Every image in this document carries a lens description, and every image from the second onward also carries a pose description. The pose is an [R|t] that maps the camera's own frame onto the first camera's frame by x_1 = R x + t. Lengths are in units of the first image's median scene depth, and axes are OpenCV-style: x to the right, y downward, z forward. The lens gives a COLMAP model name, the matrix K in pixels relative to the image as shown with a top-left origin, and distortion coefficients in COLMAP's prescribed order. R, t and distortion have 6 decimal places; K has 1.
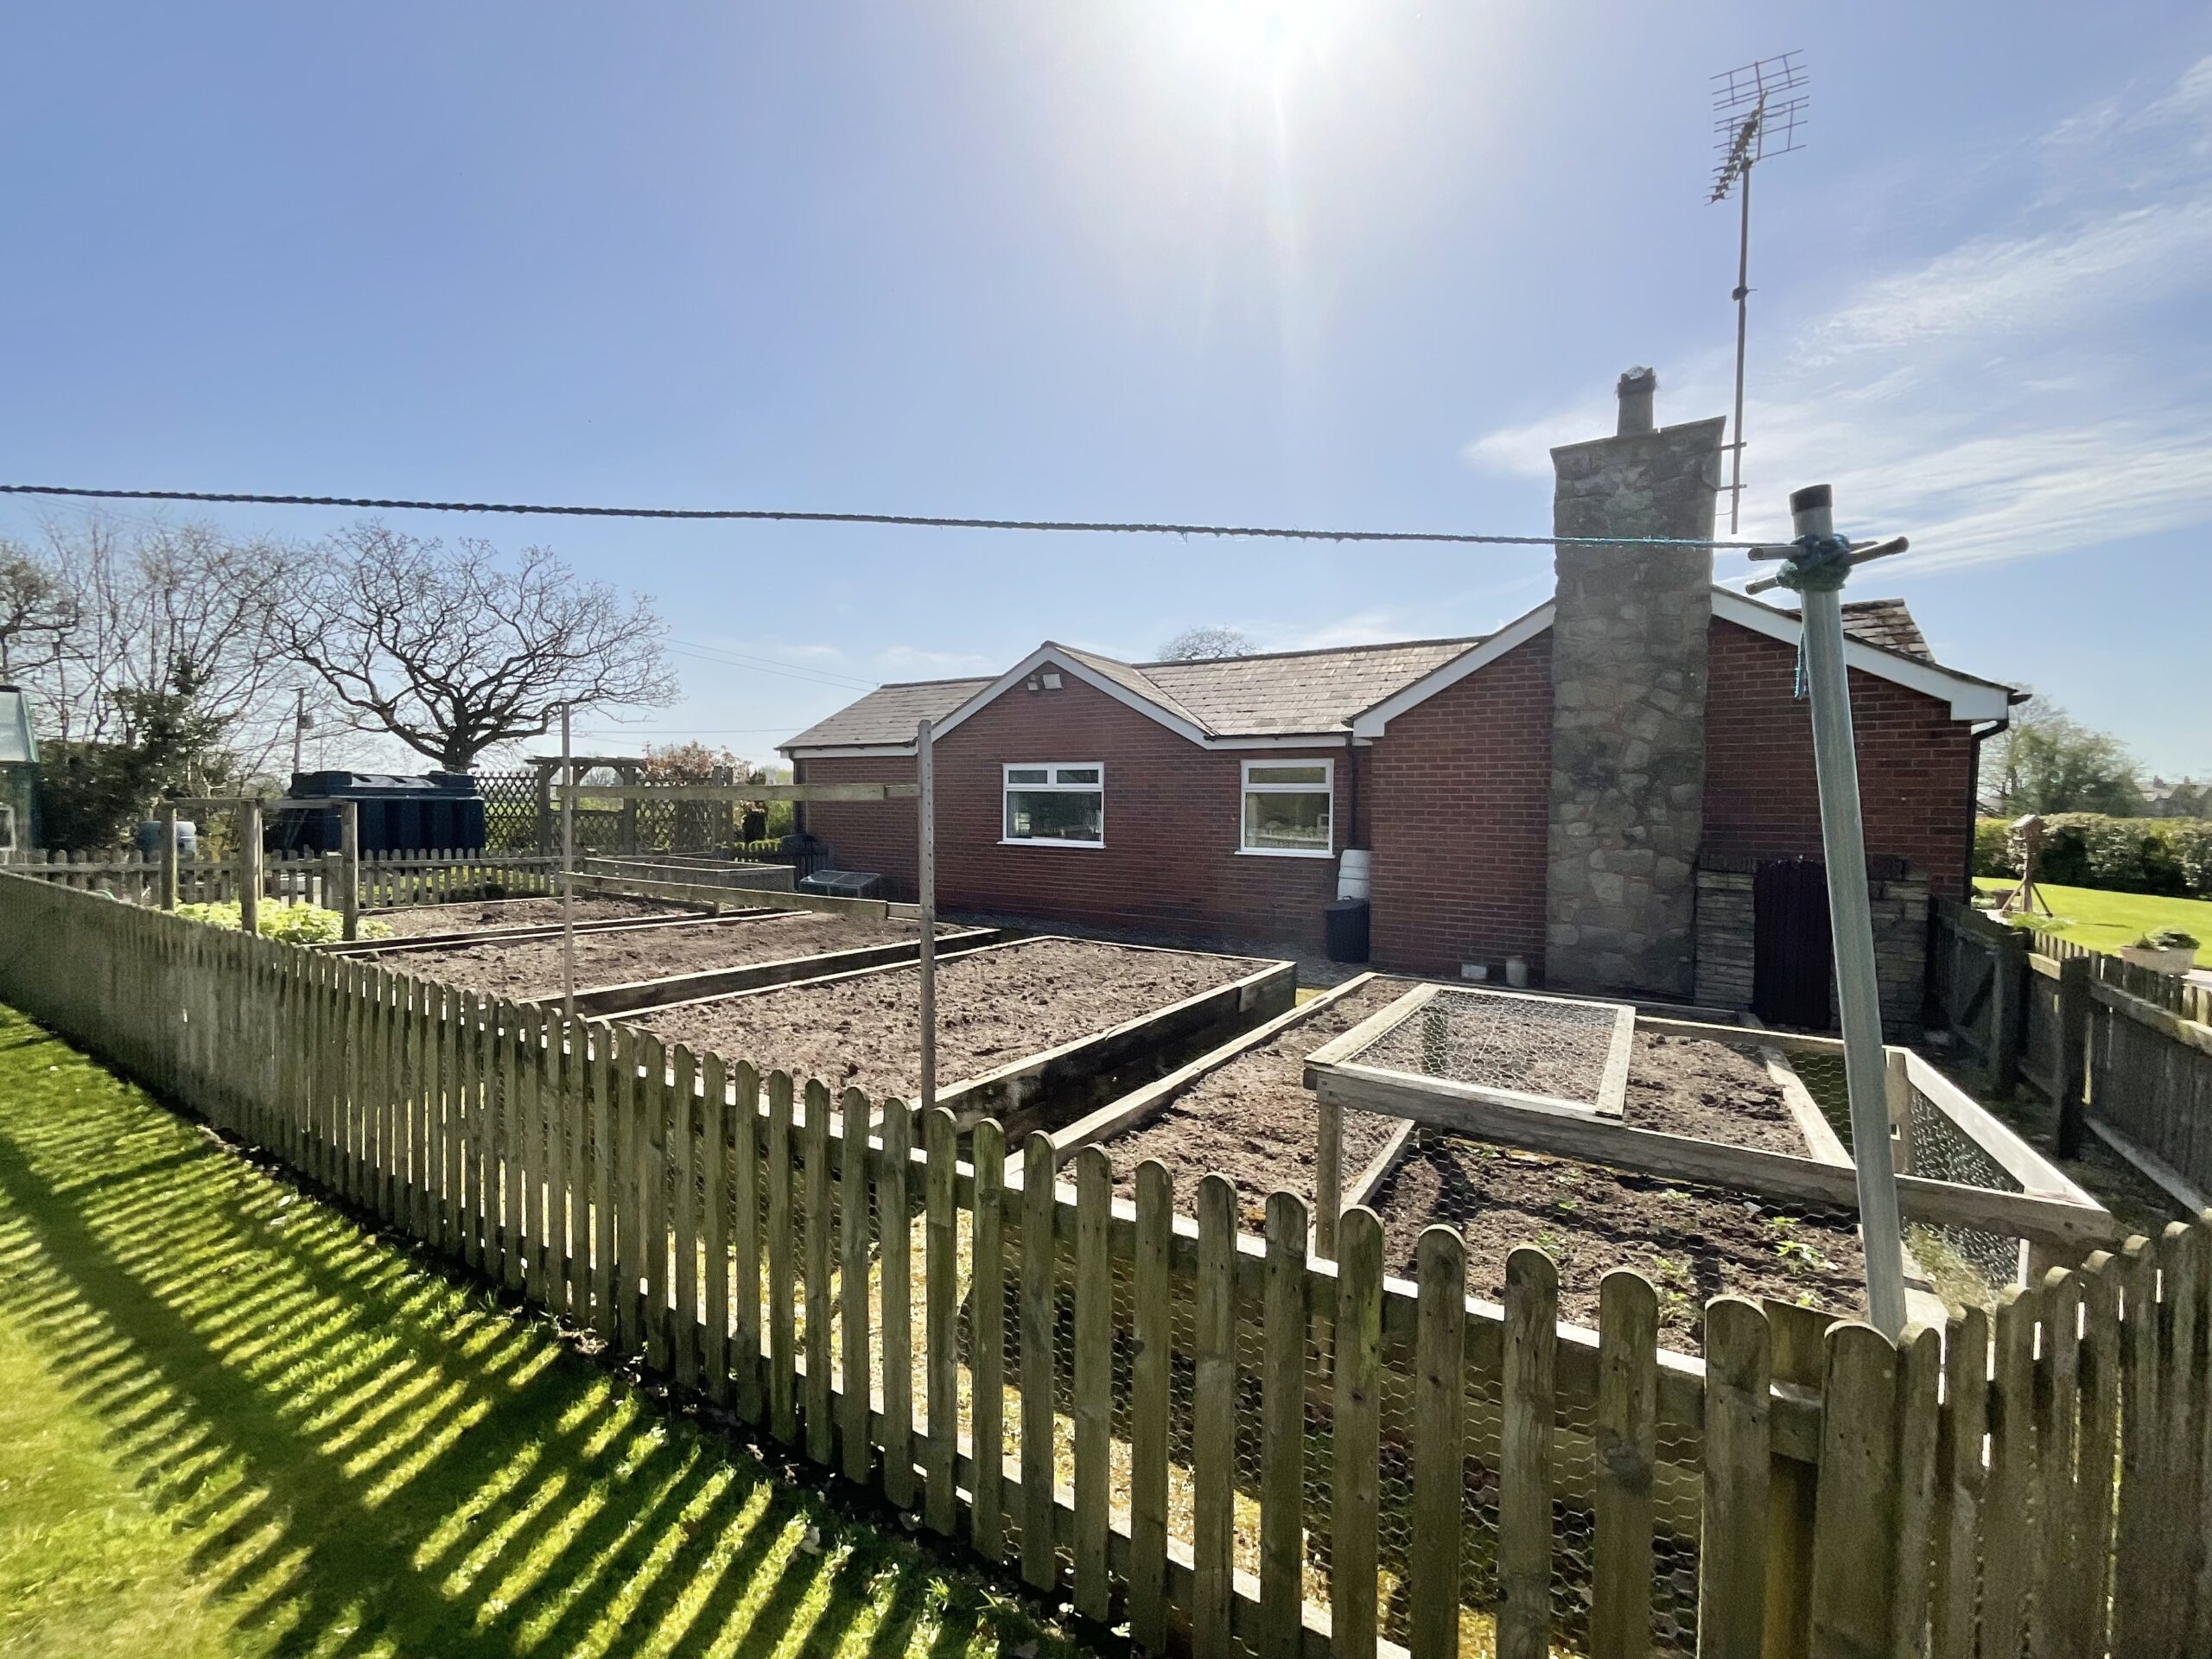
lens RADIAL K [[889.9, 0, 1106.0], [0, 889.9, 829.5], [0, 0, 1]] dist [0.000977, 0.000184]
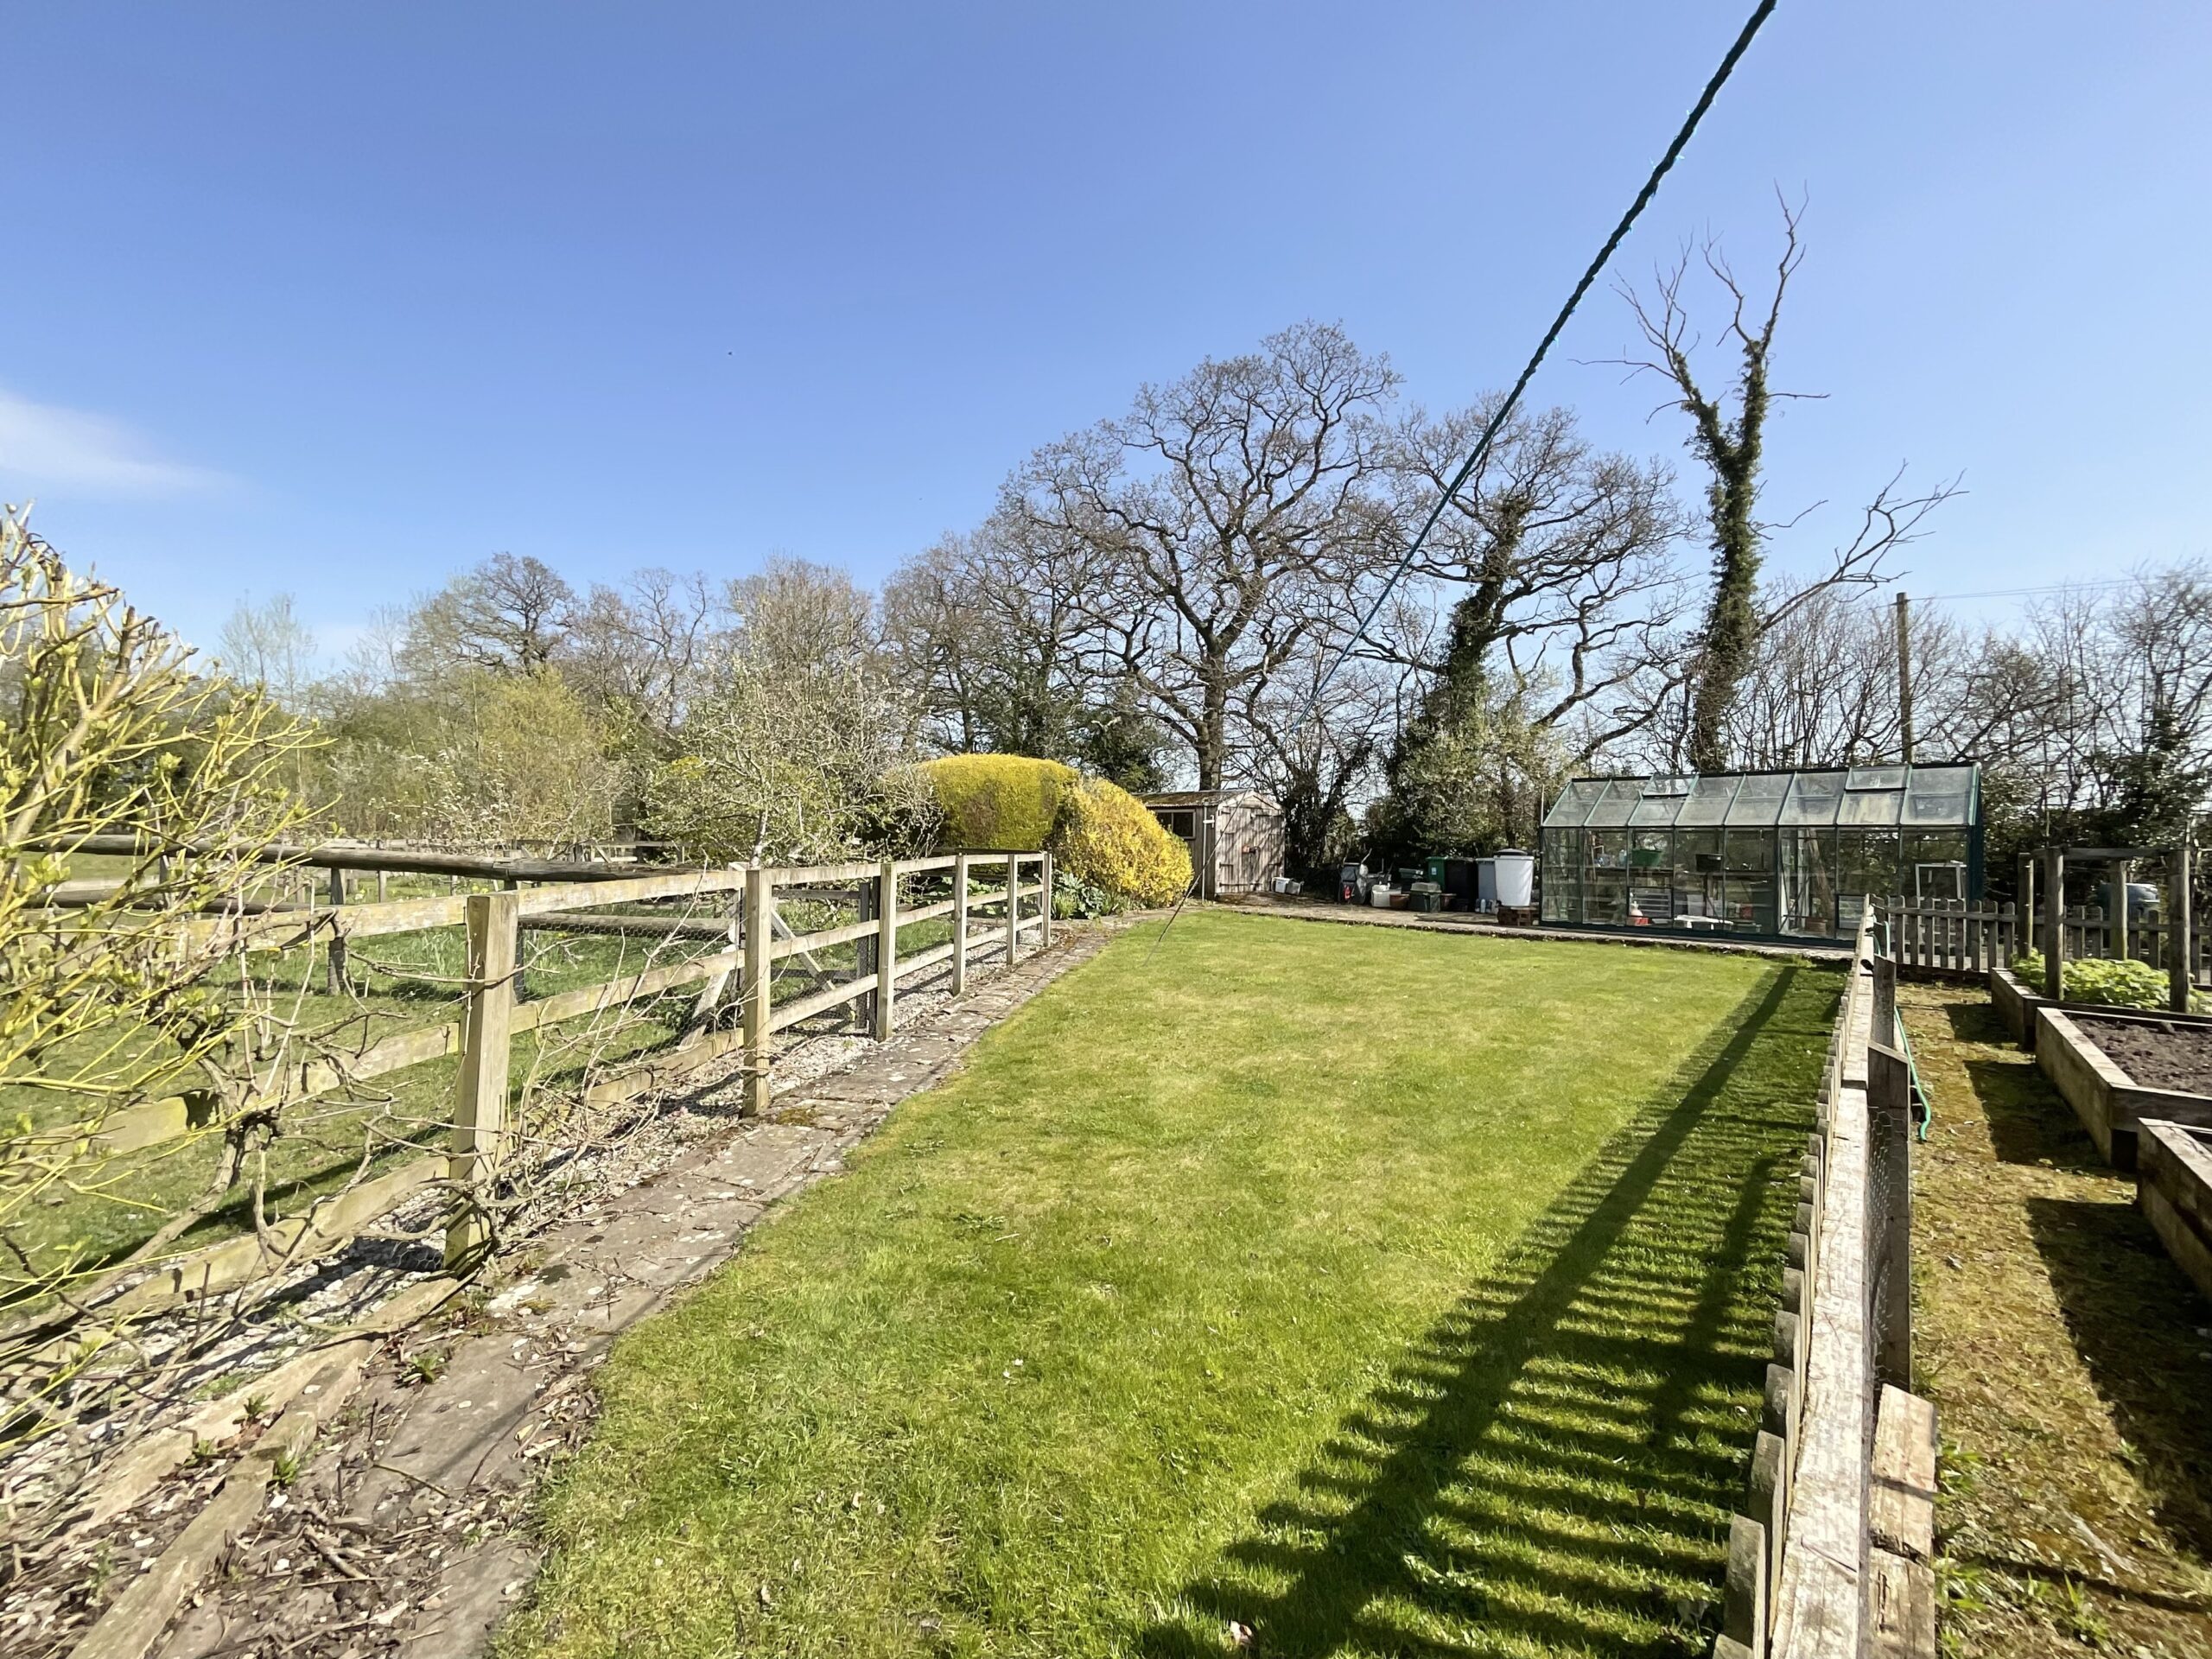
lens RADIAL K [[889.9, 0, 1106.0], [0, 889.9, 829.5], [0, 0, 1]] dist [0.000977, 0.000184]
pose [[-0.161012, -0.042365, -0.986043, 0.543879], [-0.040774, 0.998511, -0.036243, 0.082966], [0.986110, 0.034369, -0.162499, 0.462965]]
